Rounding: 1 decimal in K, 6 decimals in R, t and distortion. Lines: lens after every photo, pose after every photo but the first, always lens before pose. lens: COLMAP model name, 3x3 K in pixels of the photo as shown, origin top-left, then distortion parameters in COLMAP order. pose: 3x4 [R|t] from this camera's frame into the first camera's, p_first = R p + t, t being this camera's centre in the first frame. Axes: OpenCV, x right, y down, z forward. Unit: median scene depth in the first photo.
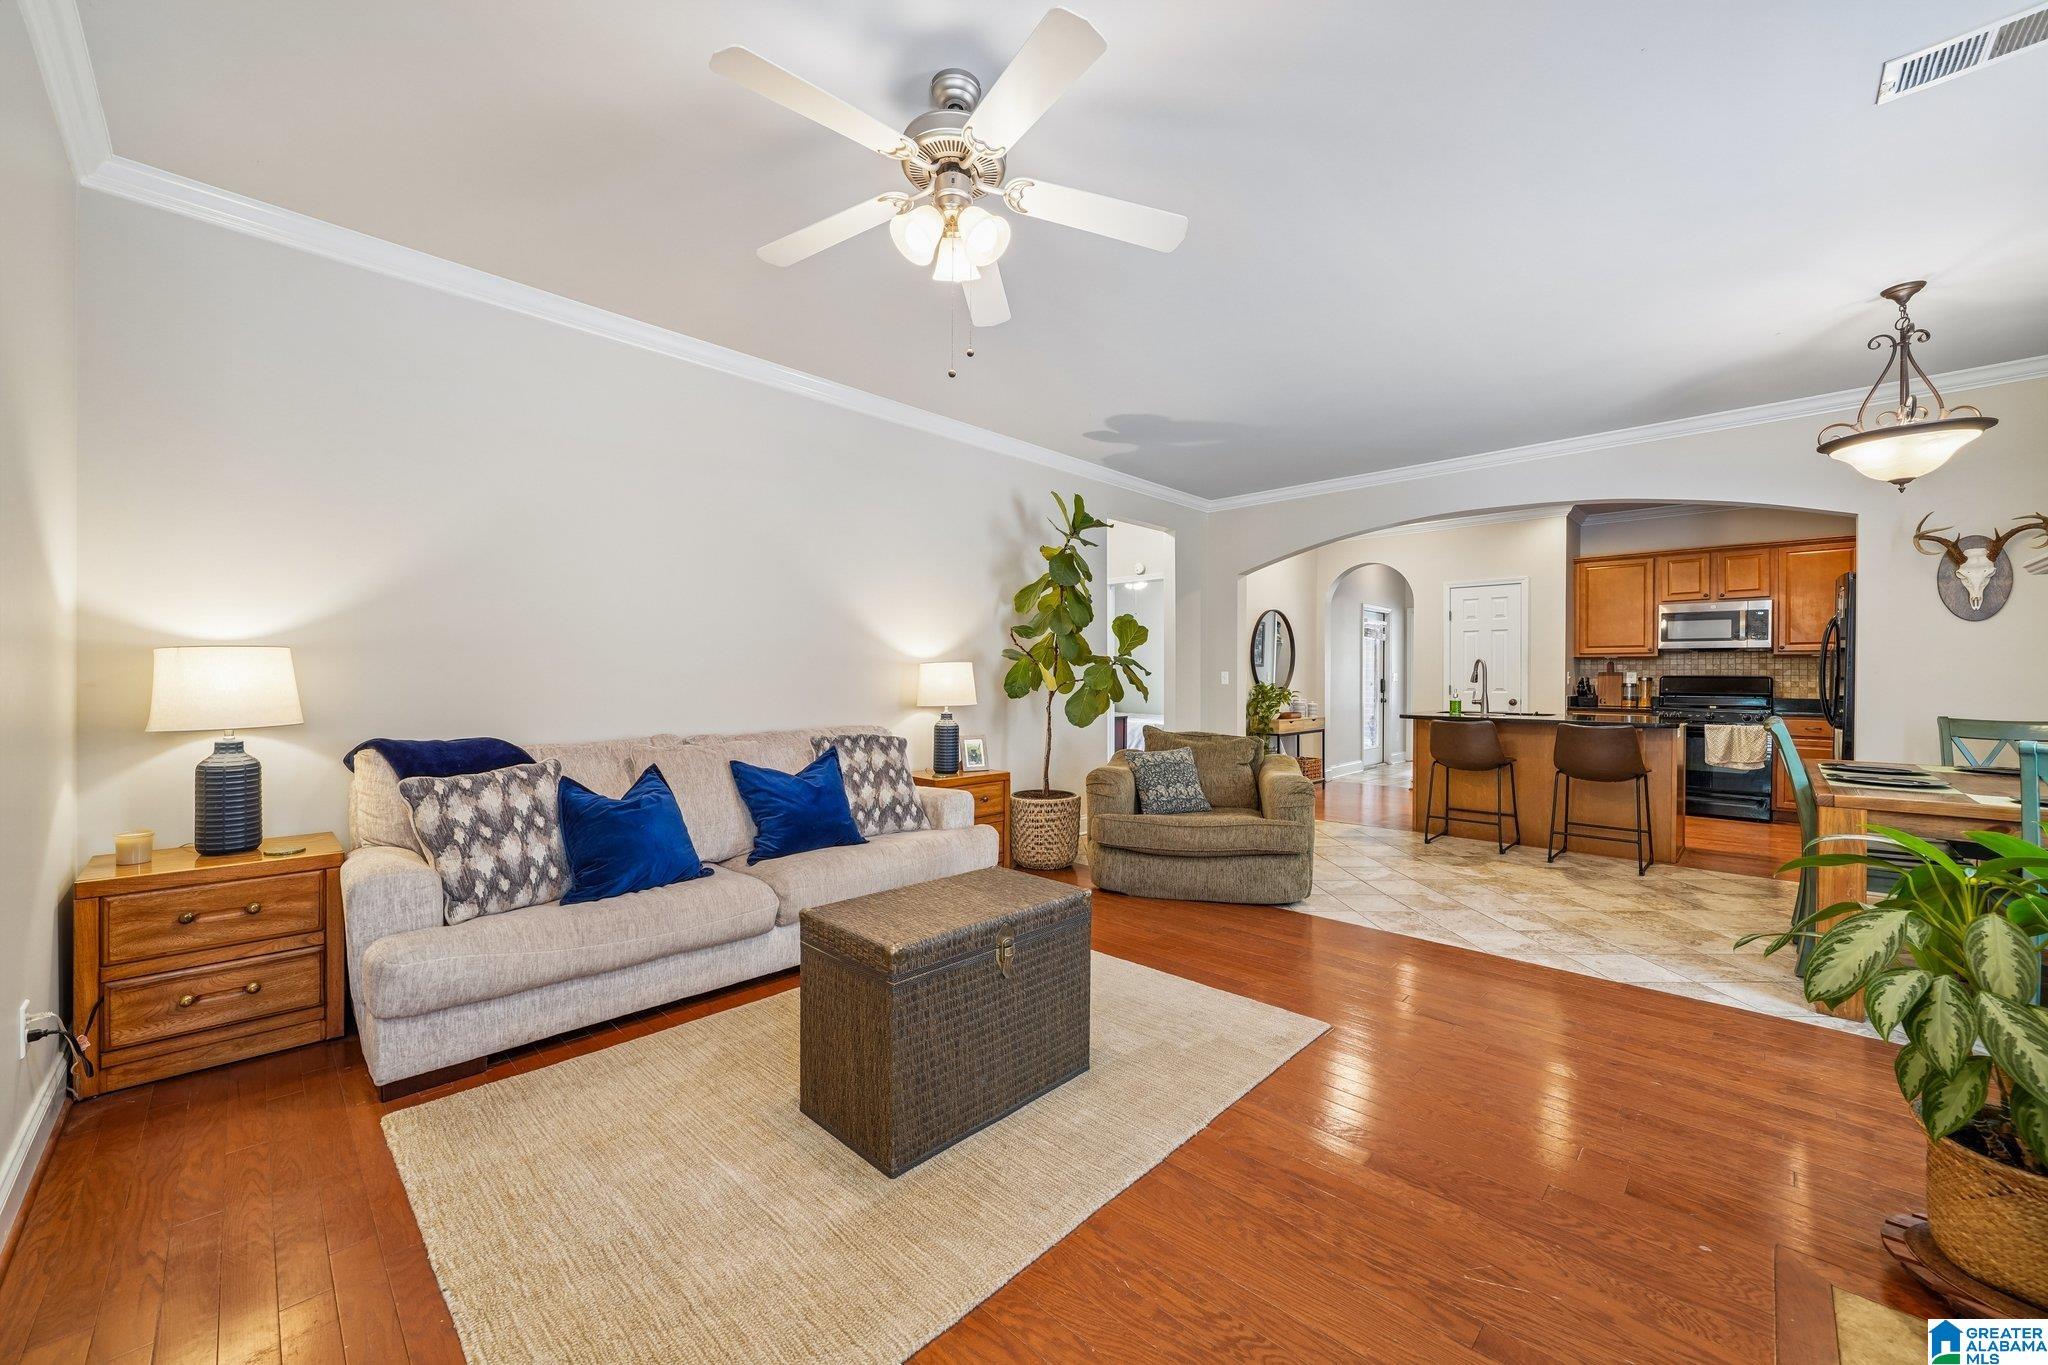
lens RADIAL K [[769.3, 0, 1024.0], [0, 769.3, 682.5], [0, 0, 1]] dist [-0.001884, -0.000182]
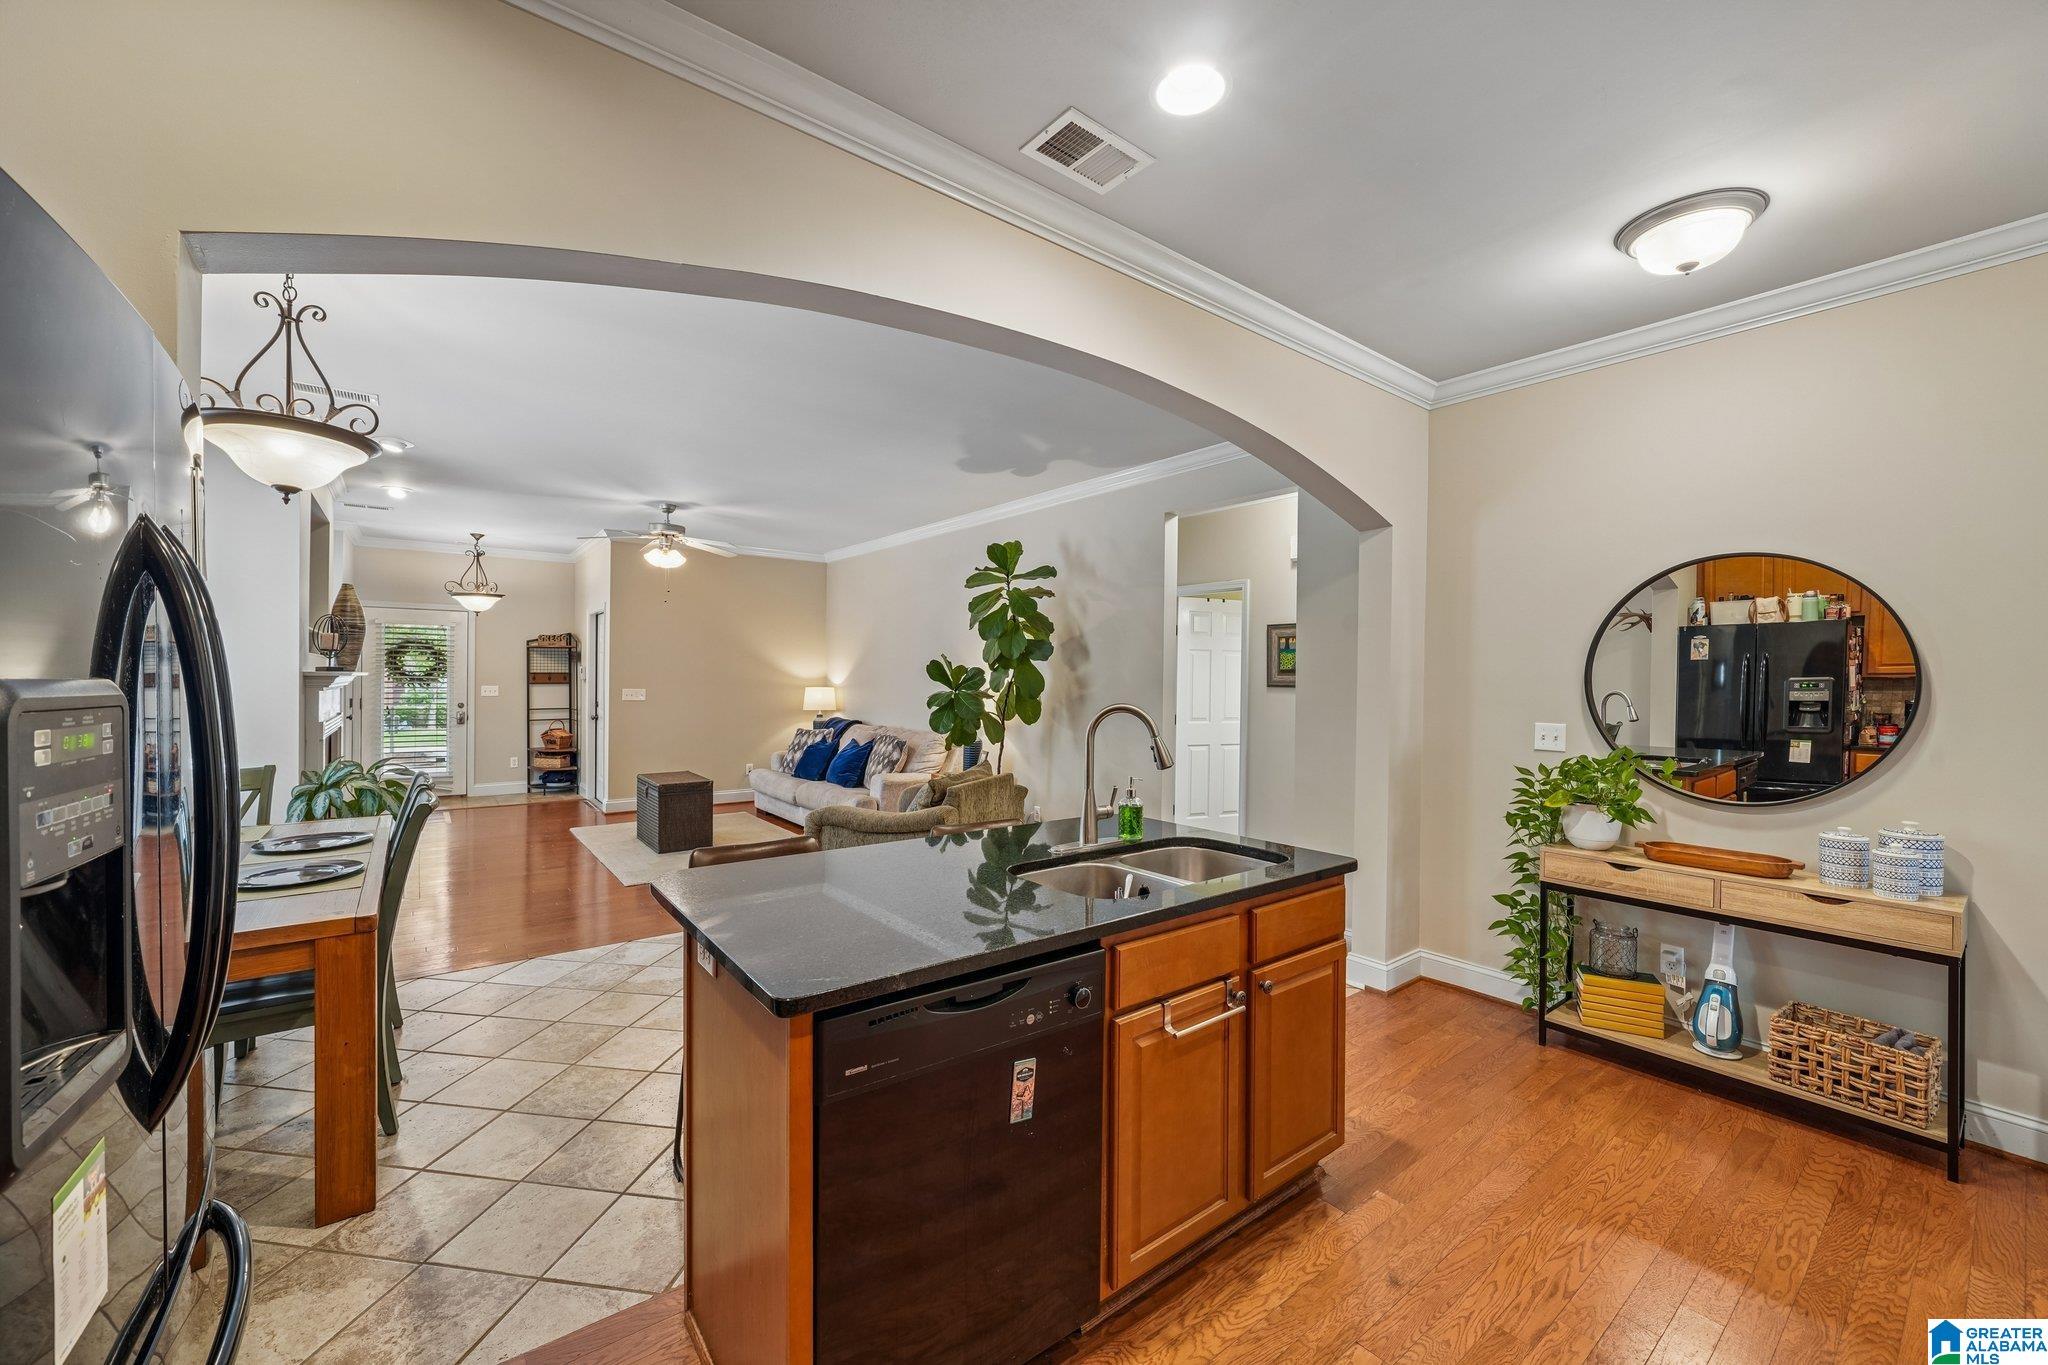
lens RADIAL K [[793.0, 0, 1024.0], [0, 793.0, 682.5], [0, 0, 1]] dist [-0.017476, 0.004428]
pose [[-0.141091, 0.001854, -0.989995, 0.826274], [-0.020013, 0.999789, 0.004725, -0.035882], [0.989794, 0.020480, -0.141024, 0.837541]]
